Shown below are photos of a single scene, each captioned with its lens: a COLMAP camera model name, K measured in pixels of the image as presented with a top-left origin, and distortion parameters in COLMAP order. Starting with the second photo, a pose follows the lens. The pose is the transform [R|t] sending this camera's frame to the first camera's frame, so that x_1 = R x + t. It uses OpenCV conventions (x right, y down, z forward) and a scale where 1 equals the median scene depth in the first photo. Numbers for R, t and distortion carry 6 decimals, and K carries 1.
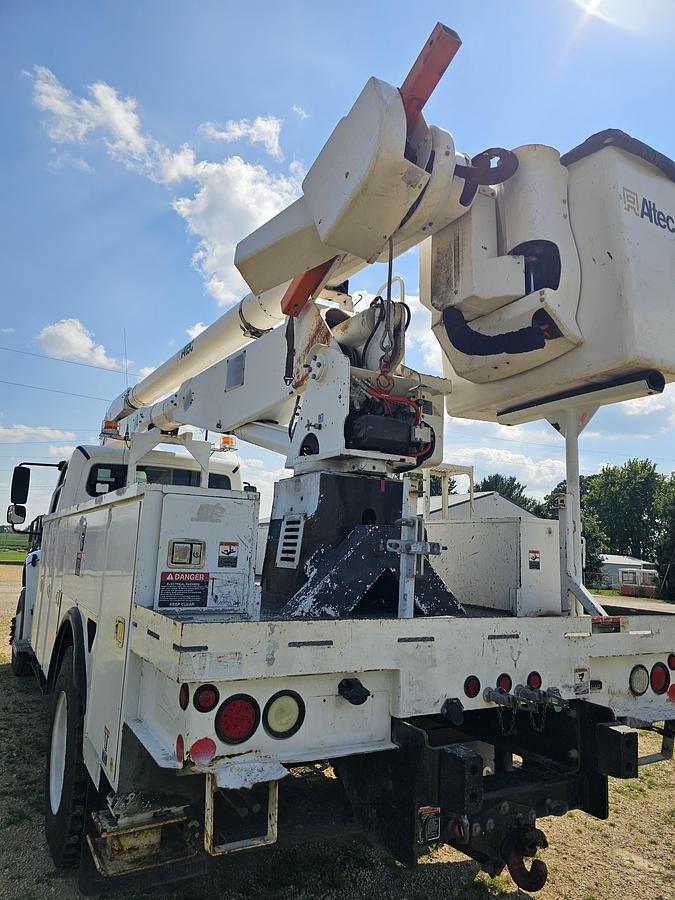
lens RADIAL K [[608.2, 0, 335.2], [0, 608.2, 442.0], [0, 0, 1]] dist [0.018913, -0.015098]
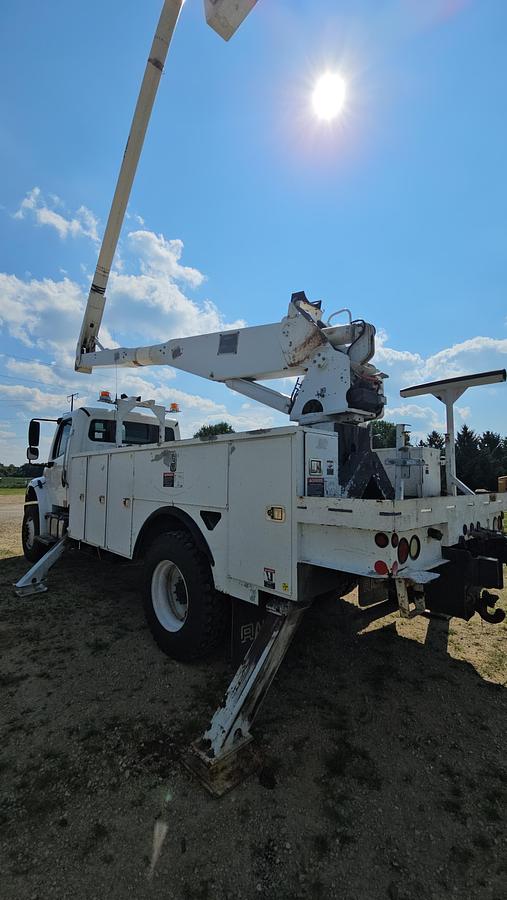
lens RADIAL K [[365.7, 0, 249.2], [0, 365.7, 446.7], [0, 0, 1]] dist [0.009236, -0.007525]
pose [[0.971526, -0.011579, 0.236652, -0.465391], [-0.011703, 0.995241, 0.096737, 0.020459], [-0.236646, -0.096752, 0.966767, 0.036942]]
